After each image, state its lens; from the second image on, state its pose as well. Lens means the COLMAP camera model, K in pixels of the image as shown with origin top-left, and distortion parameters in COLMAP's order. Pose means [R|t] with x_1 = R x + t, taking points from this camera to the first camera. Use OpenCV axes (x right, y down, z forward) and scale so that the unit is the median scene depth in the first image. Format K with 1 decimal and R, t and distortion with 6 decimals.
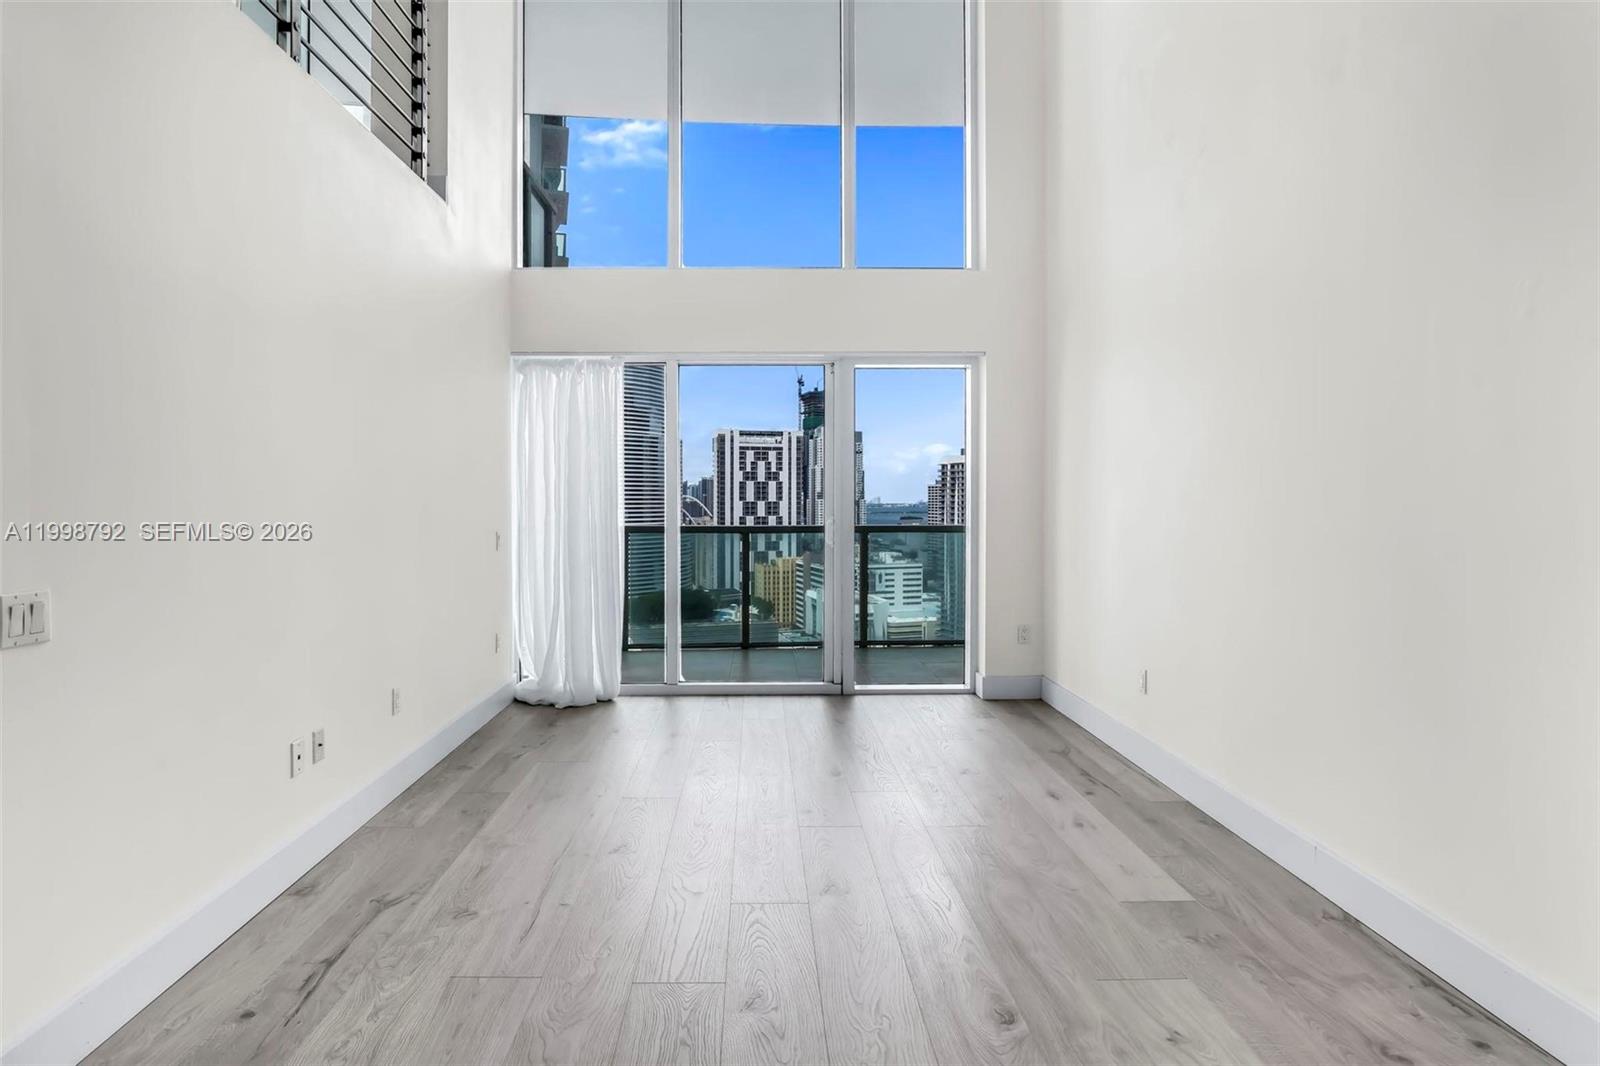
lens RADIAL K [[775.1, 0, 758.9], [0, 775.1, 531.4], [0, 0, 1]] dist [-0.017157, 0.000891]
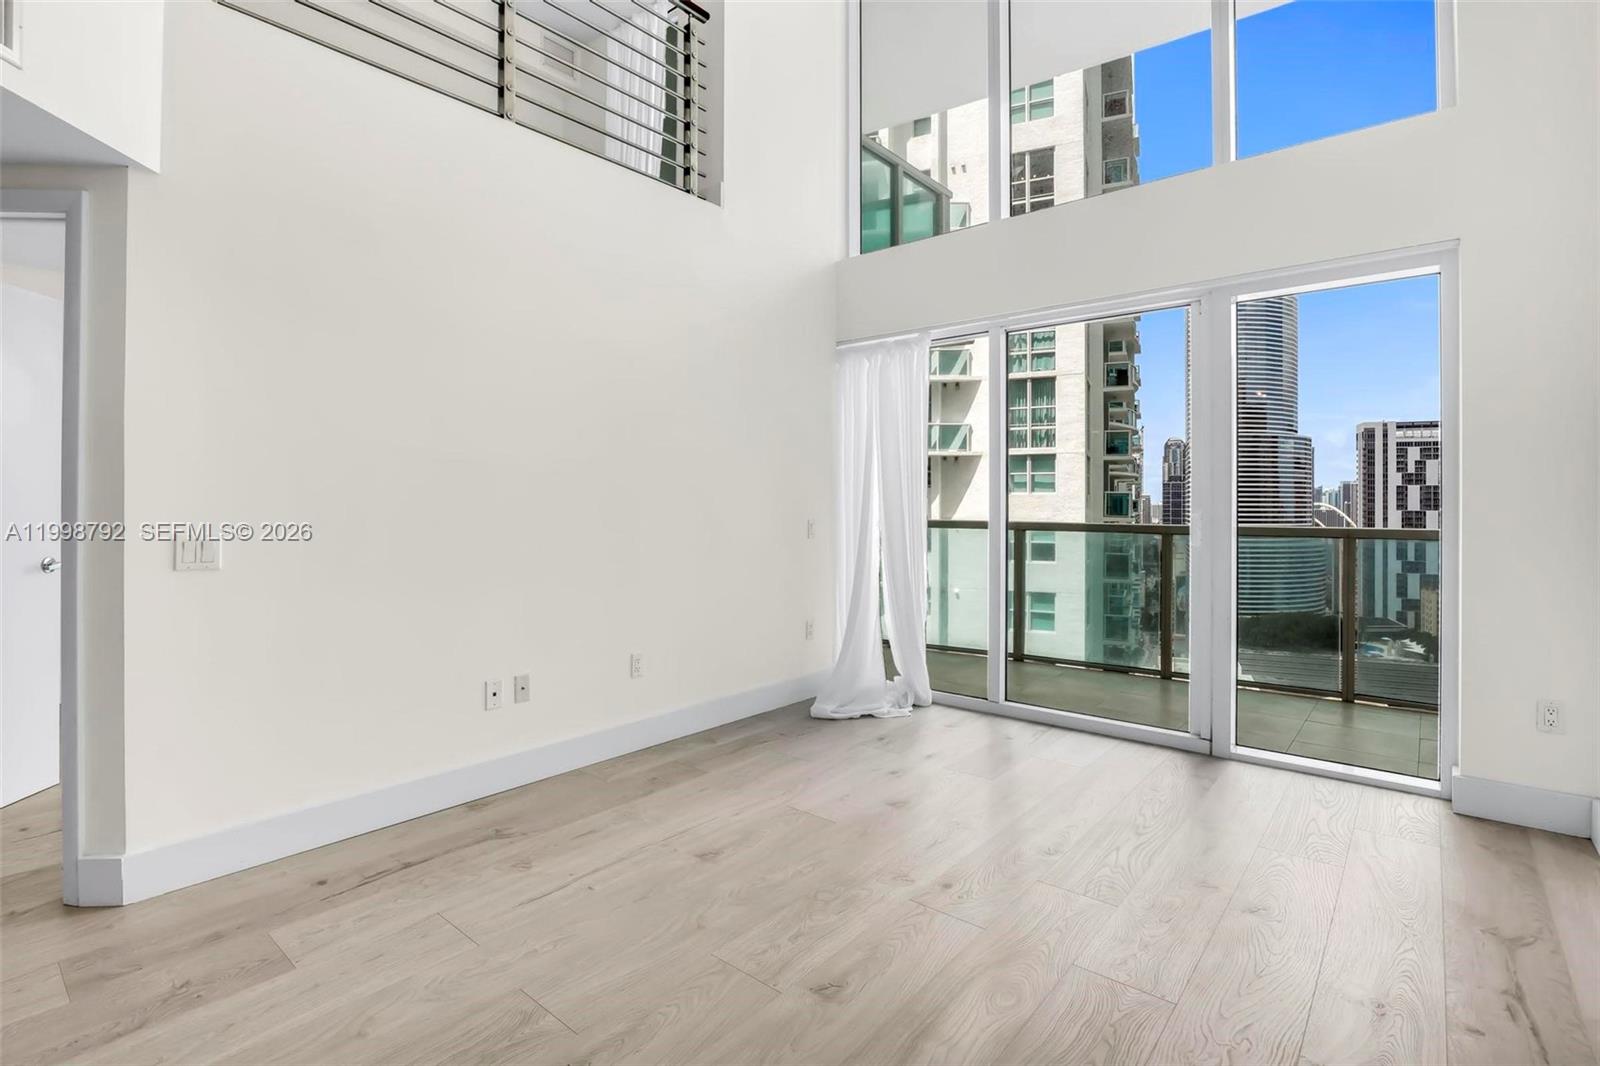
lens RADIAL K [[756.1, 0, 794.9], [0, 756.1, 513.0], [0, 0, 1]] dist [-0.019533, 0.000596]
pose [[0.755716, 0.006938, -0.654863, 0.269829], [-0.029555, 0.999286, -0.023520, 0.013415], [0.654232, 0.037129, 0.755382, 0.213066]]
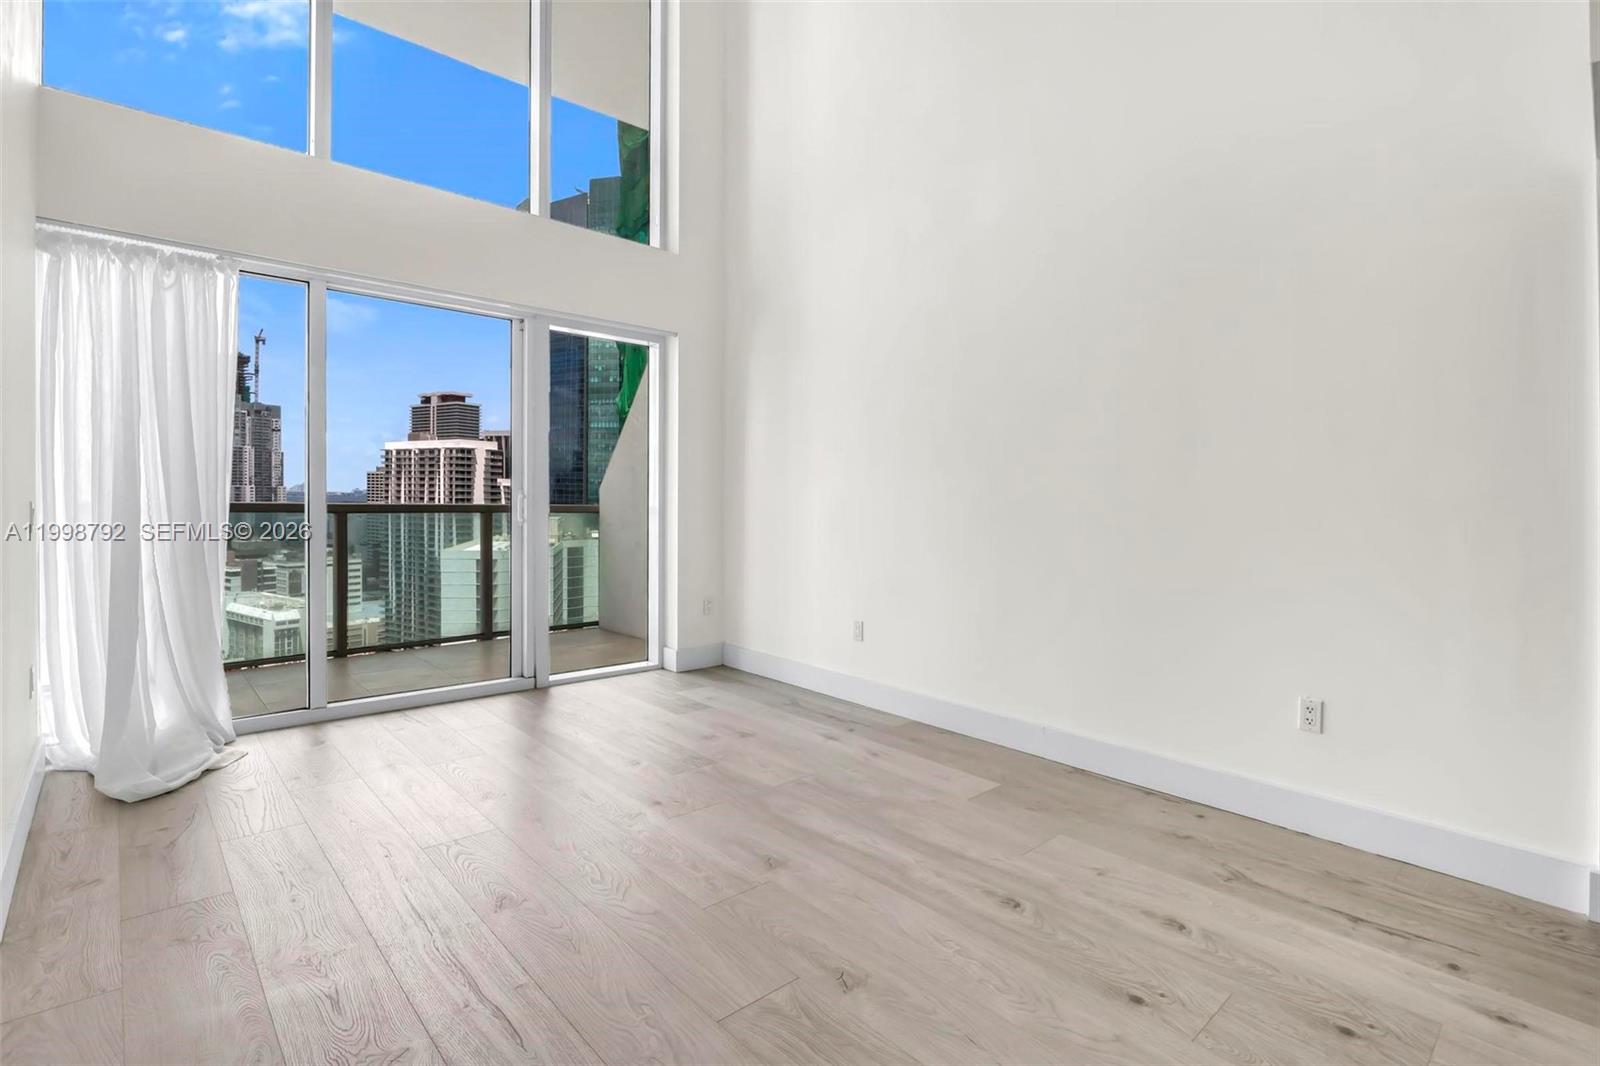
lens RADIAL K [[769.9, 0, 795.1], [0, 769.9, 527.7], [0, 0, 1]] dist [-0.016160, 0.000866]
pose [[0.742748, -0.010725, 0.669485, -0.265004], [0.006575, 0.999940, 0.008724, 0.017673], [-0.669539, -0.002078, 0.742774, 0.133951]]
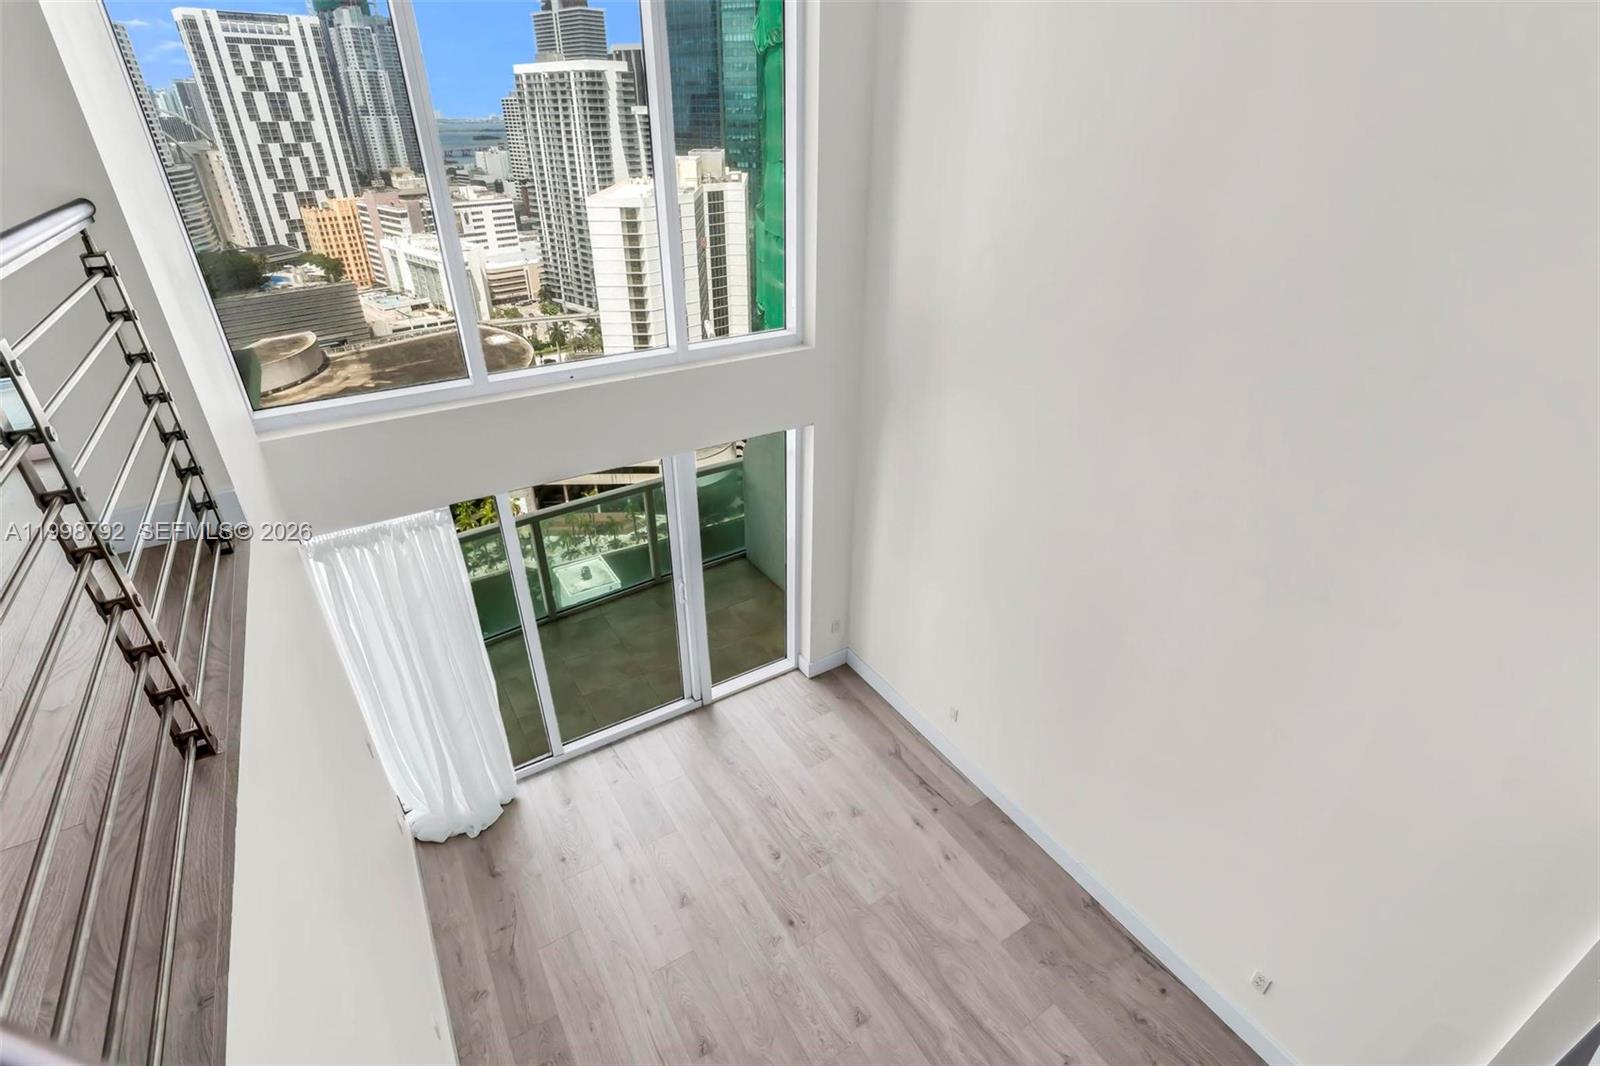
lens RADIAL K [[741.4, 0, 803.8], [0, 741.4, 543.9], [0, 0, 1]] dist [-0.010785, 0.000892]
pose [[0.846243, -0.261127, 0.464420, -0.227013], [0.005319, 0.875760, 0.482717, -0.559011], [-0.532770, -0.406025, 0.742495, 0.169395]]
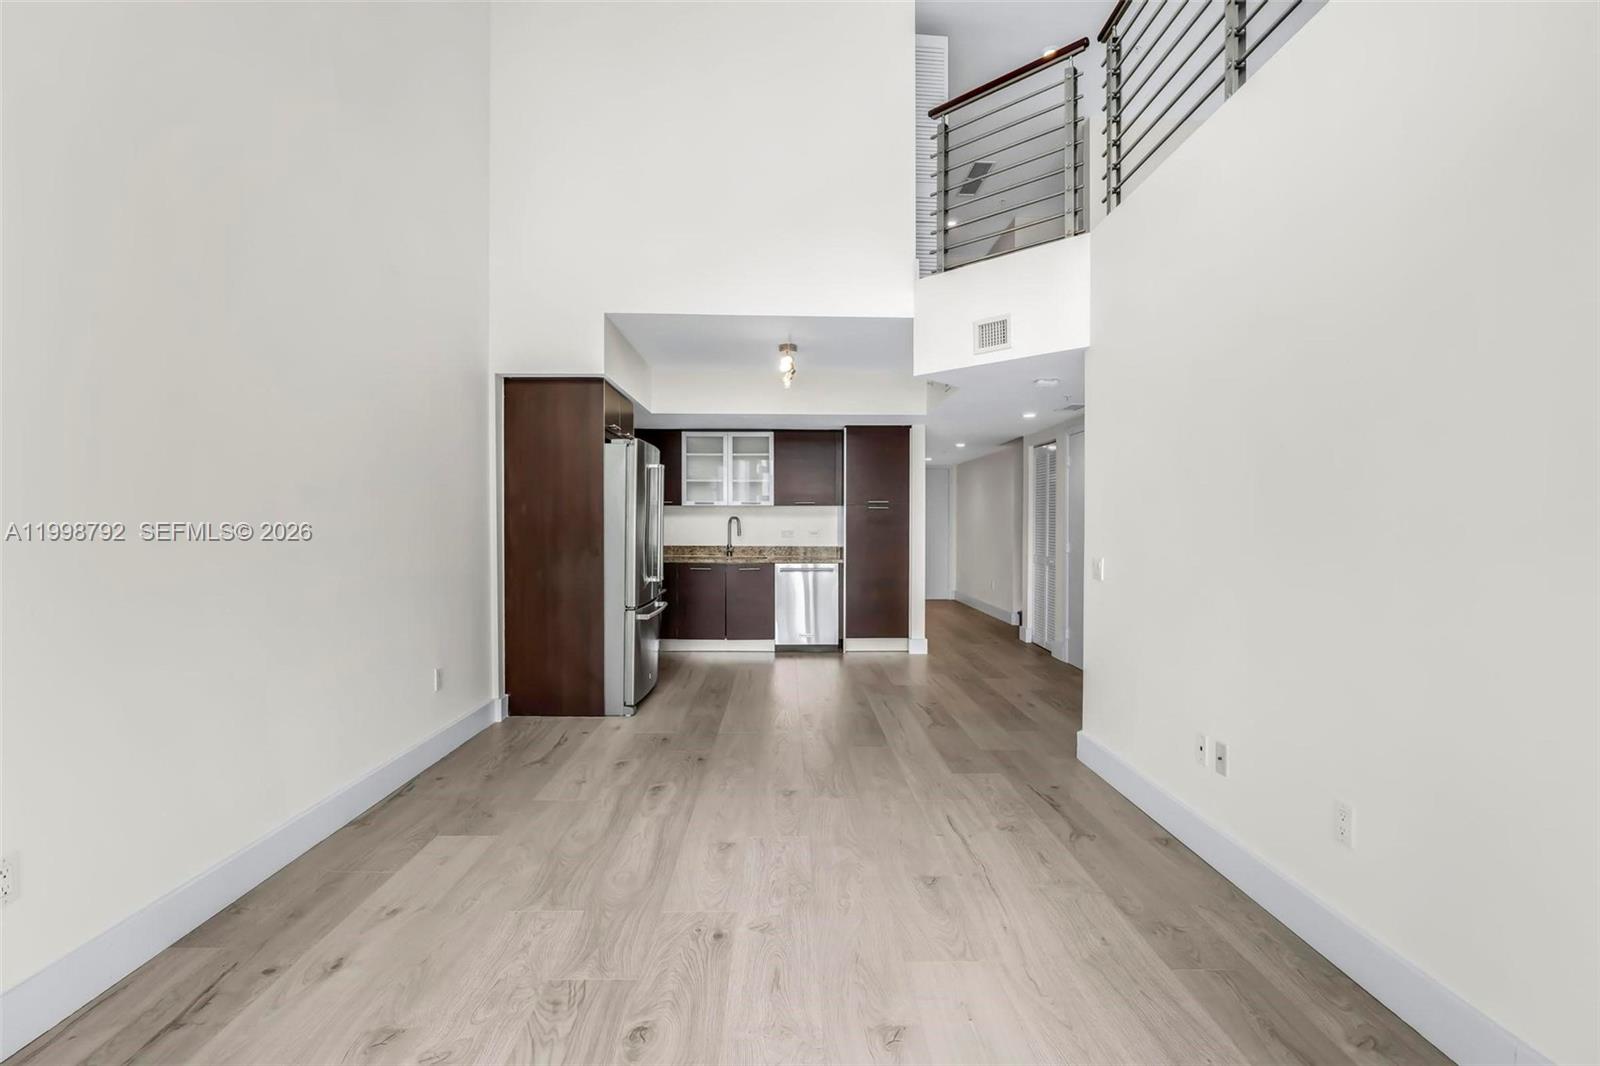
lens RADIAL K [[741.4, 0, 803.8], [0, 741.4, 543.9], [0, 0, 1]] dist [-0.010785, 0.000892]
pose [[-0.999822, -0.000660, -0.018840, -0.002381], [-0.001987, 0.997507, 0.070533, -0.039073], [0.018746, 0.070558, -0.997332, 1.058503]]
